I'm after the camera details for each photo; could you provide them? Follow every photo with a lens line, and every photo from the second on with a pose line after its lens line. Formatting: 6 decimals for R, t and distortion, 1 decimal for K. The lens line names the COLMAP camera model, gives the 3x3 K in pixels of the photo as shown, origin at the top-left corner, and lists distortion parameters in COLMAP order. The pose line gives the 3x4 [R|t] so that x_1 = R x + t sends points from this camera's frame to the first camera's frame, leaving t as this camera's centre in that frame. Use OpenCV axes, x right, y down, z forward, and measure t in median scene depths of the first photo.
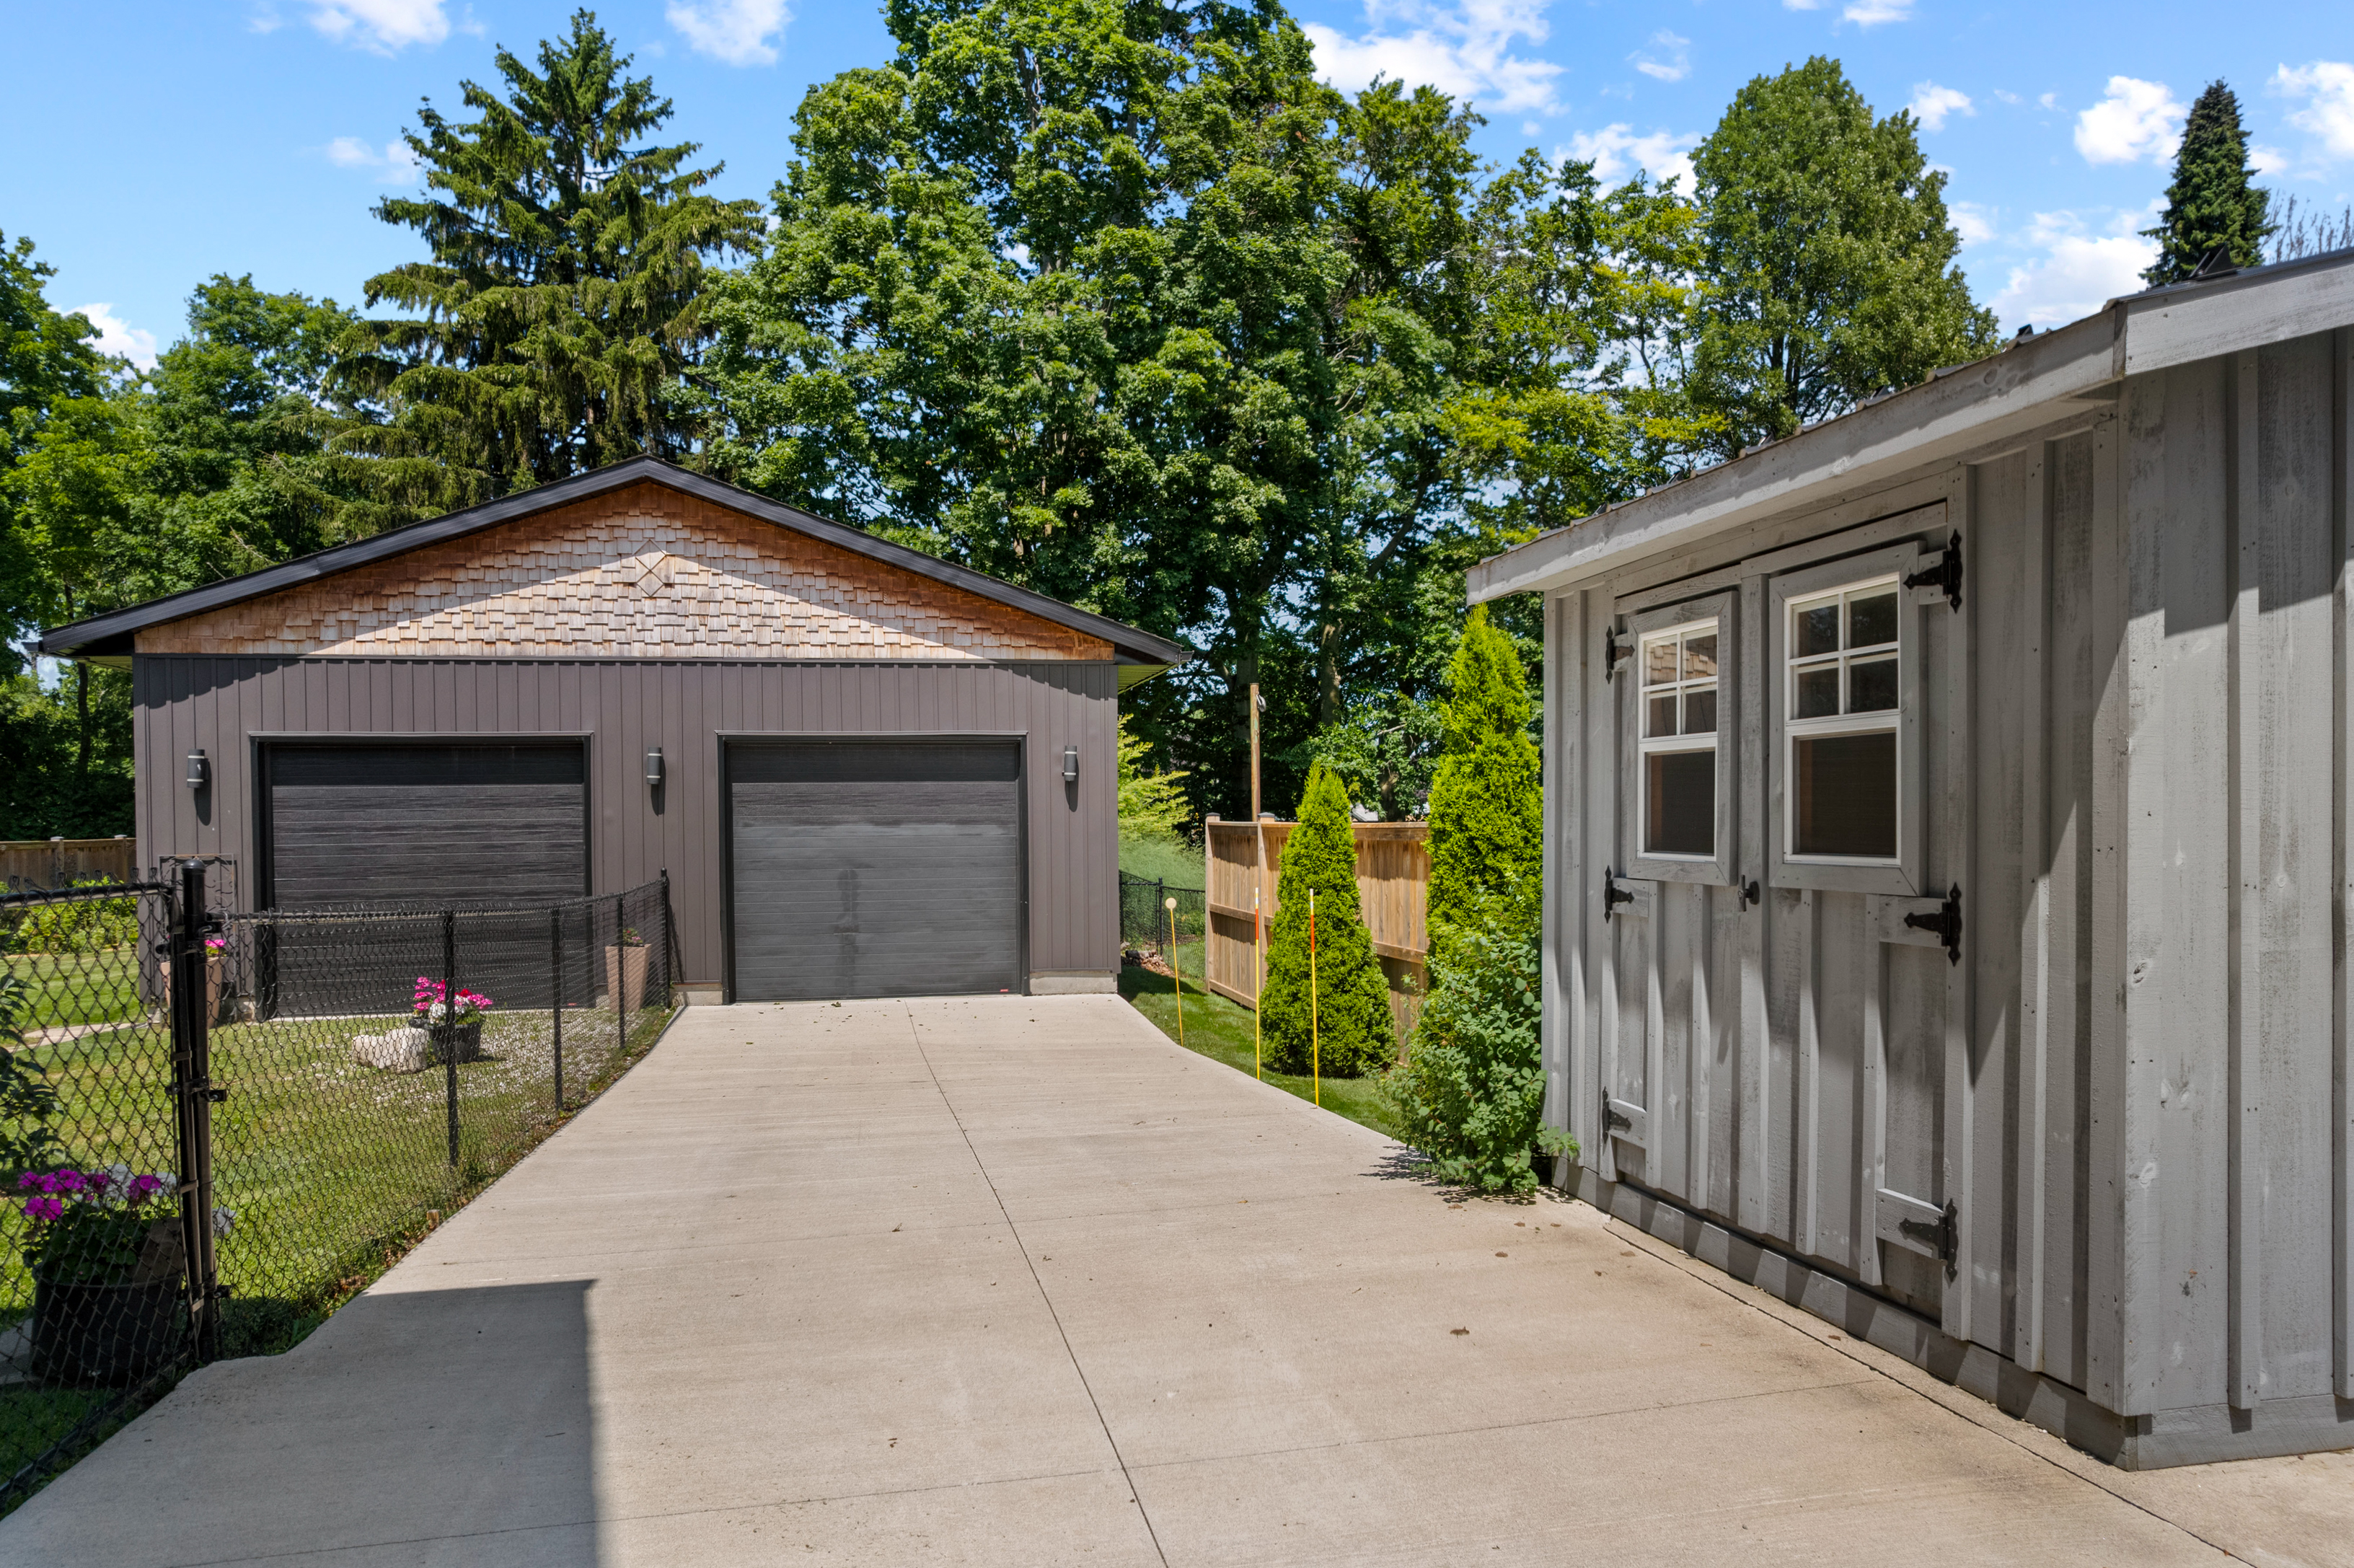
lens RADIAL K [[1537.4, 0, 1177.0], [0, 1537.4, 784.0], [0, 0, 1]] dist [-0.069854, 0.059356]
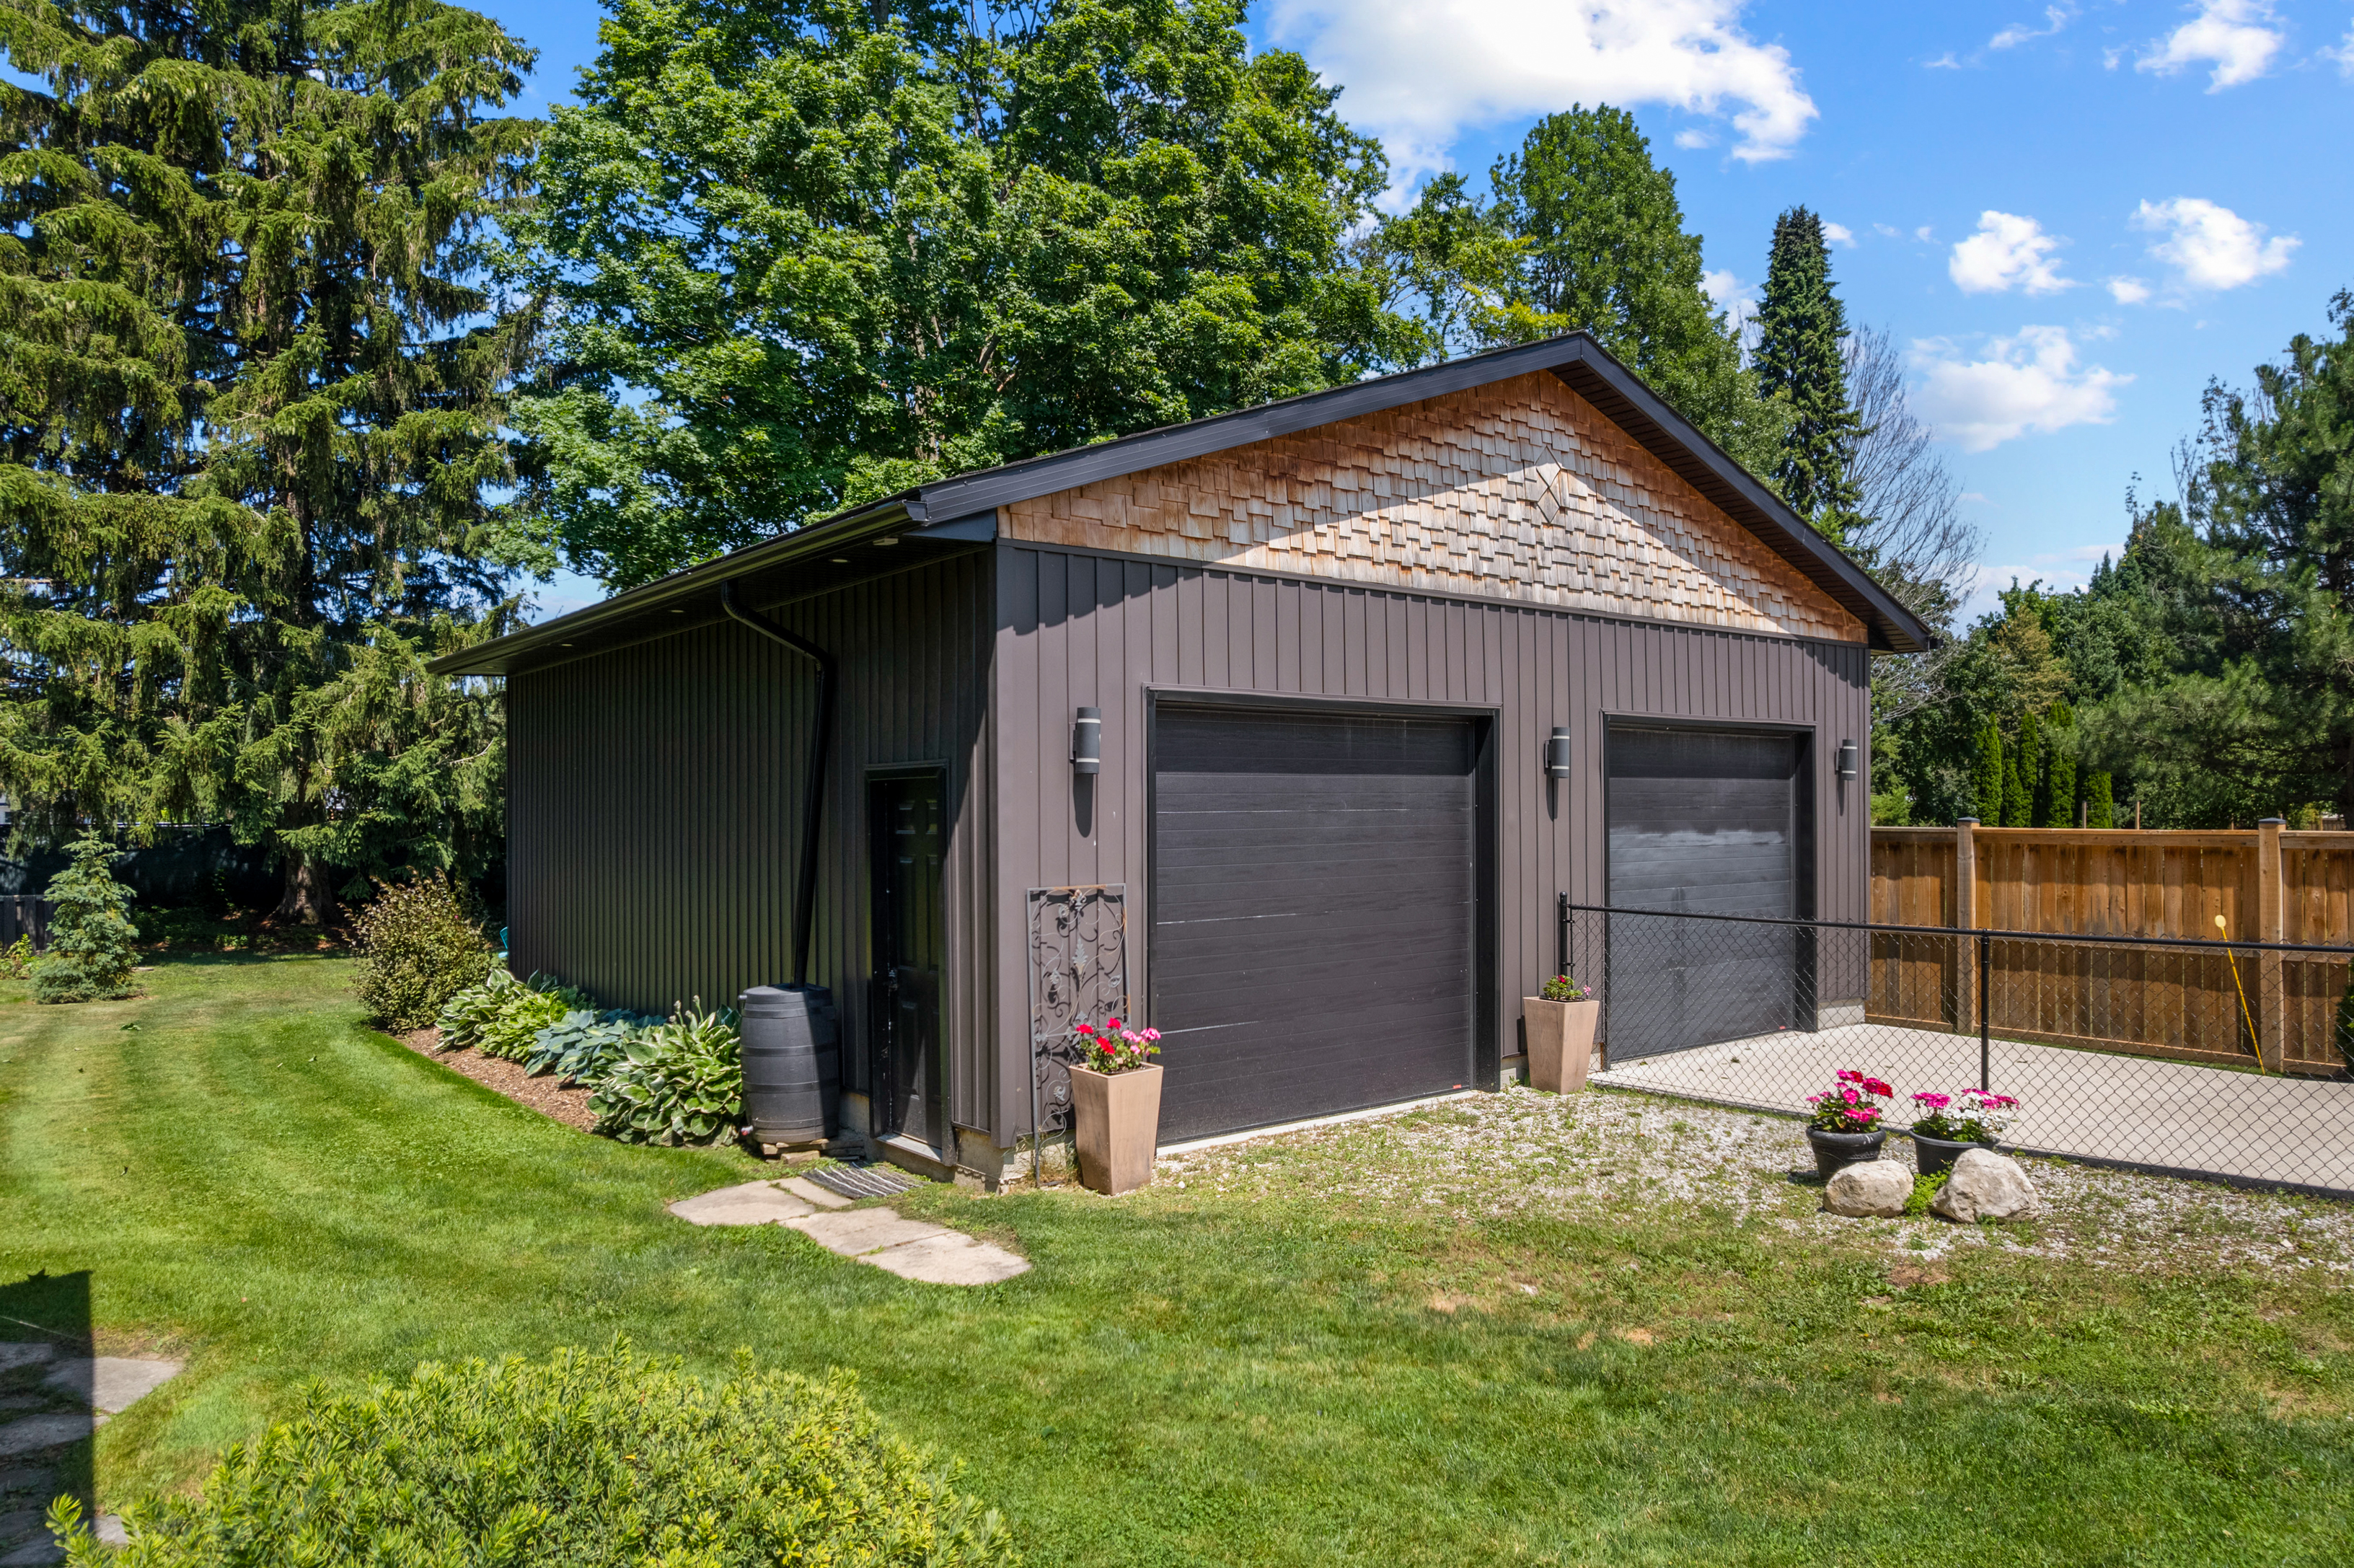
lens RADIAL K [[1503.5, 0, 1174.0], [0, 1503.5, 744.7], [0, 0, 1]] dist [0.002001, 0.058190]
pose [[0.893643, 0.025039, 0.448079, -0.814426], [-0.016196, 0.999591, -0.023556, 0.004285], [-0.448486, 0.013794, 0.893684, 0.424296]]
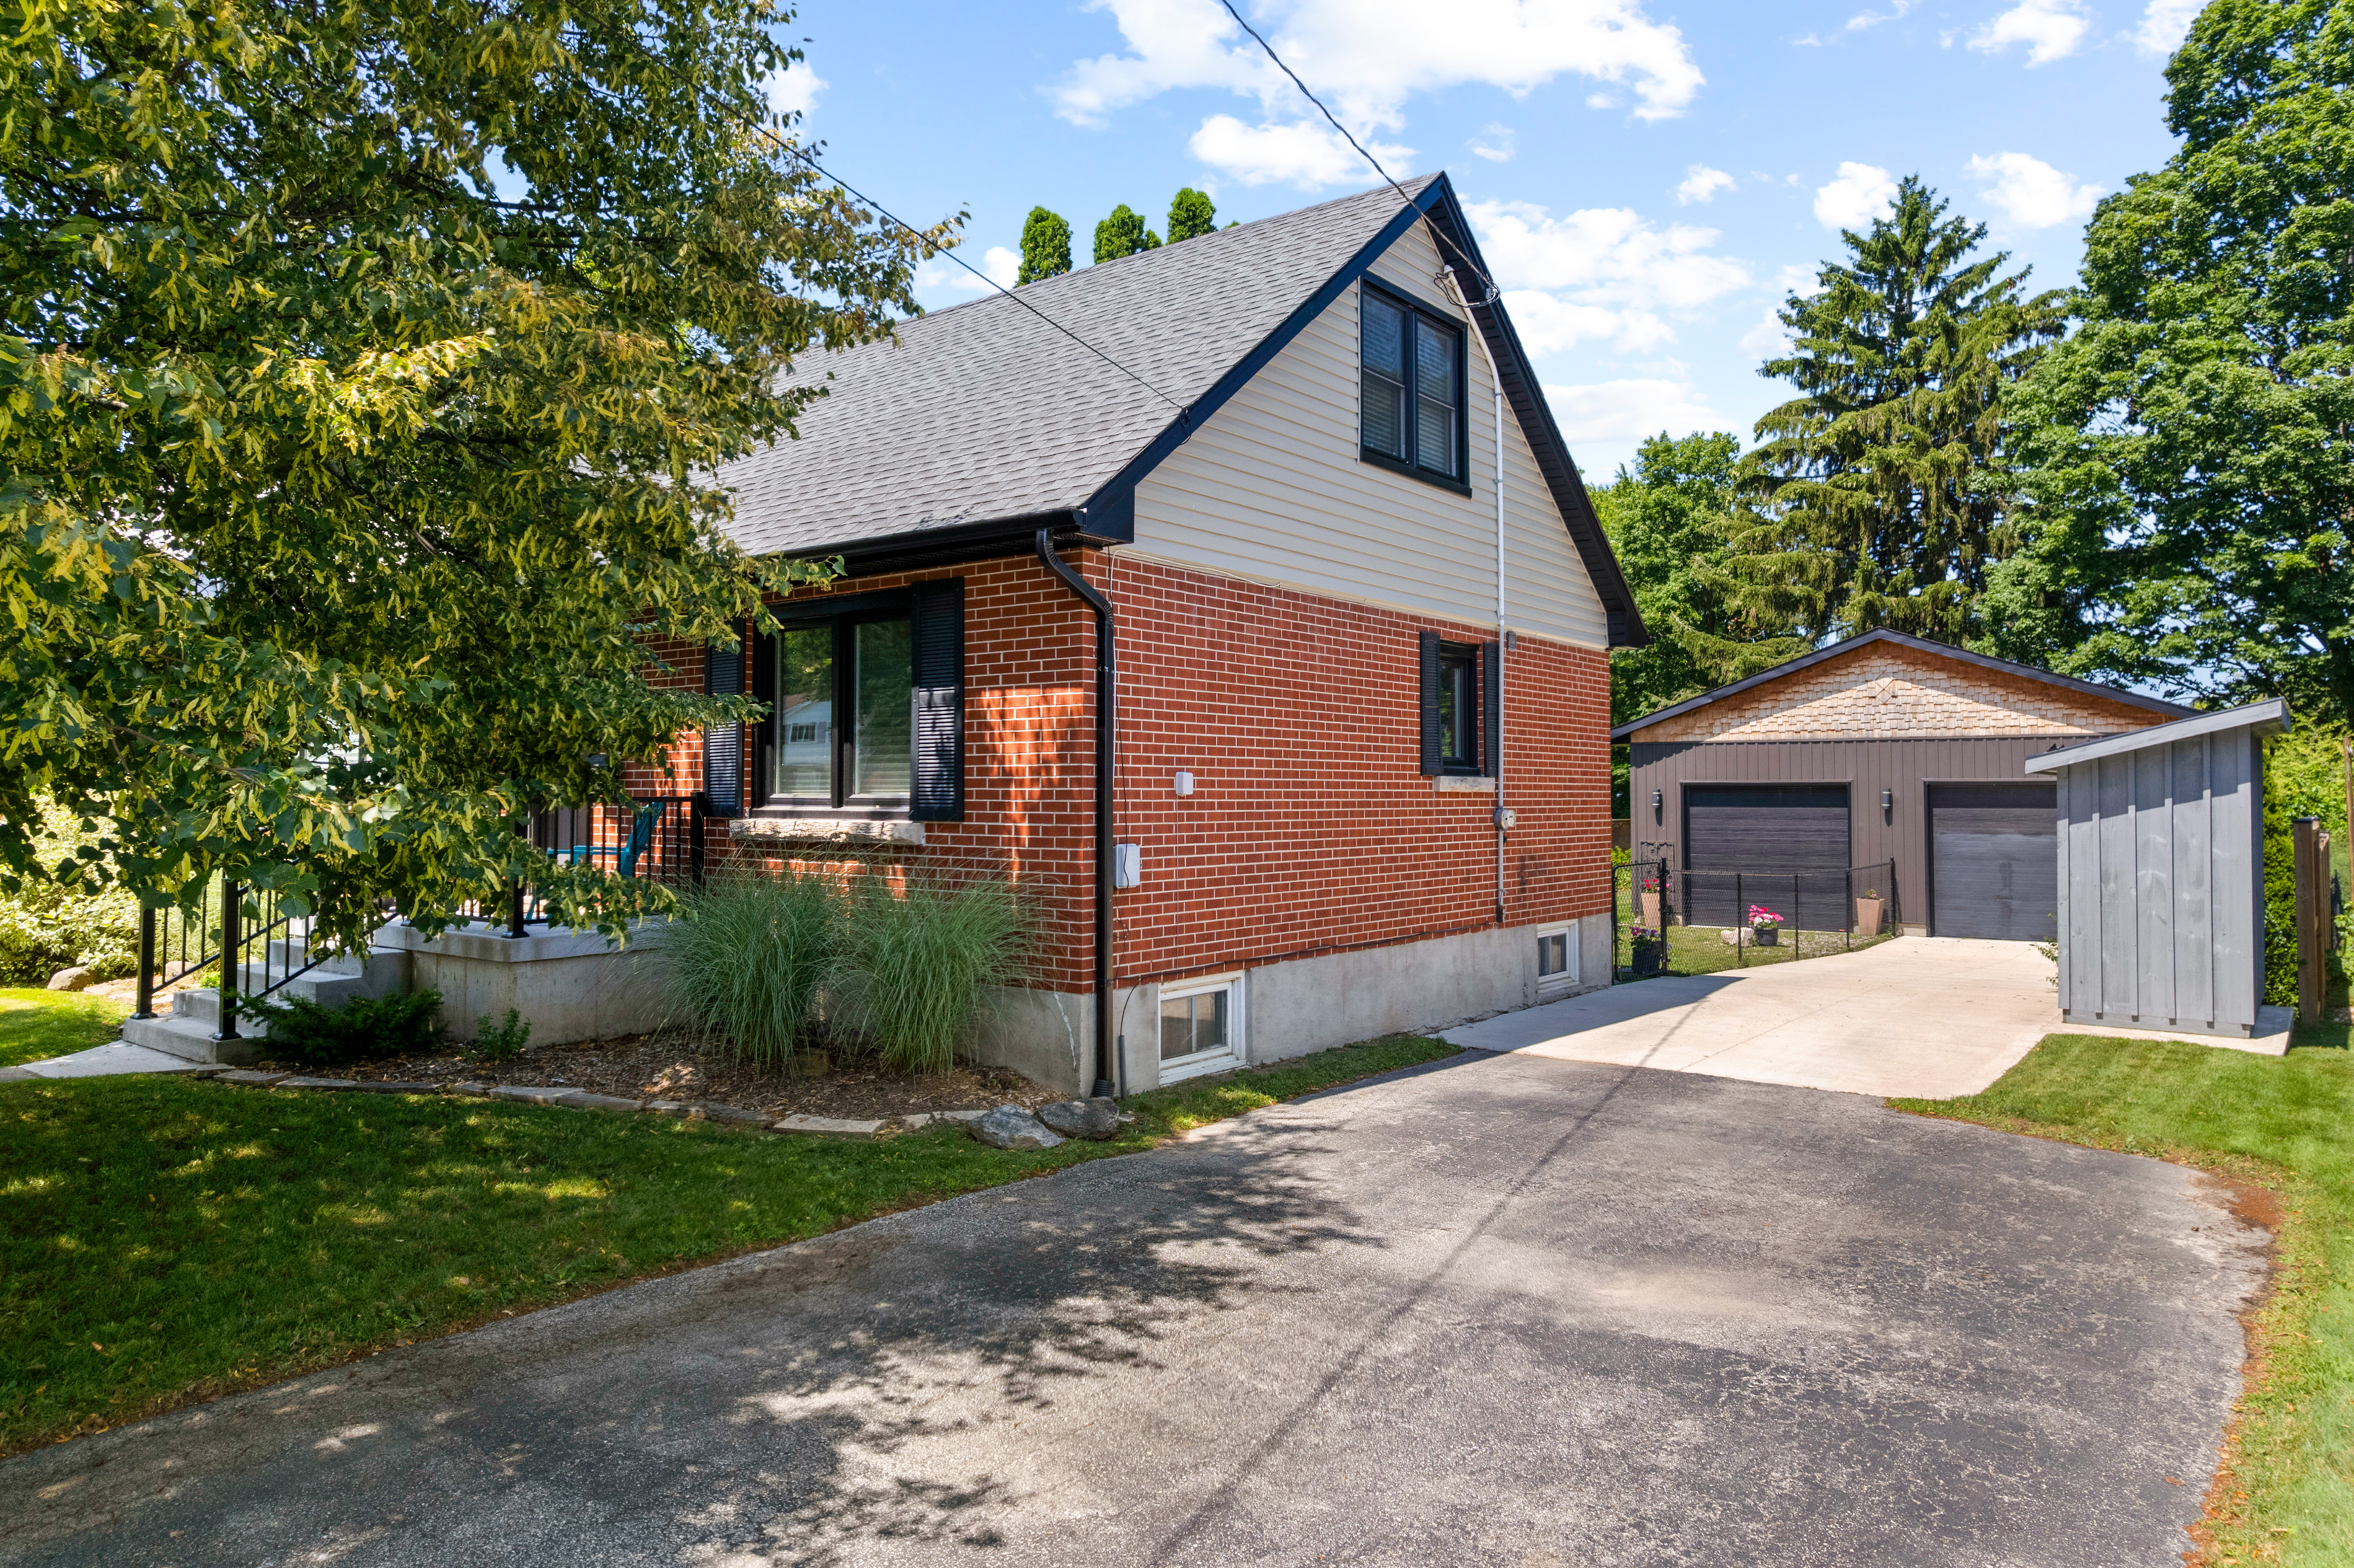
lens RADIAL K [[1535.9, 0, 1177.0], [0, 1535.9, 784.0], [0, 0, 1]] dist [-0.059400, -0.001659]
pose [[0.641474, 0.006319, -0.767119, 0.469752], [0.007898, 0.999859, 0.014840, -0.060640], [0.767104, -0.015578, 0.641333, -0.746088]]
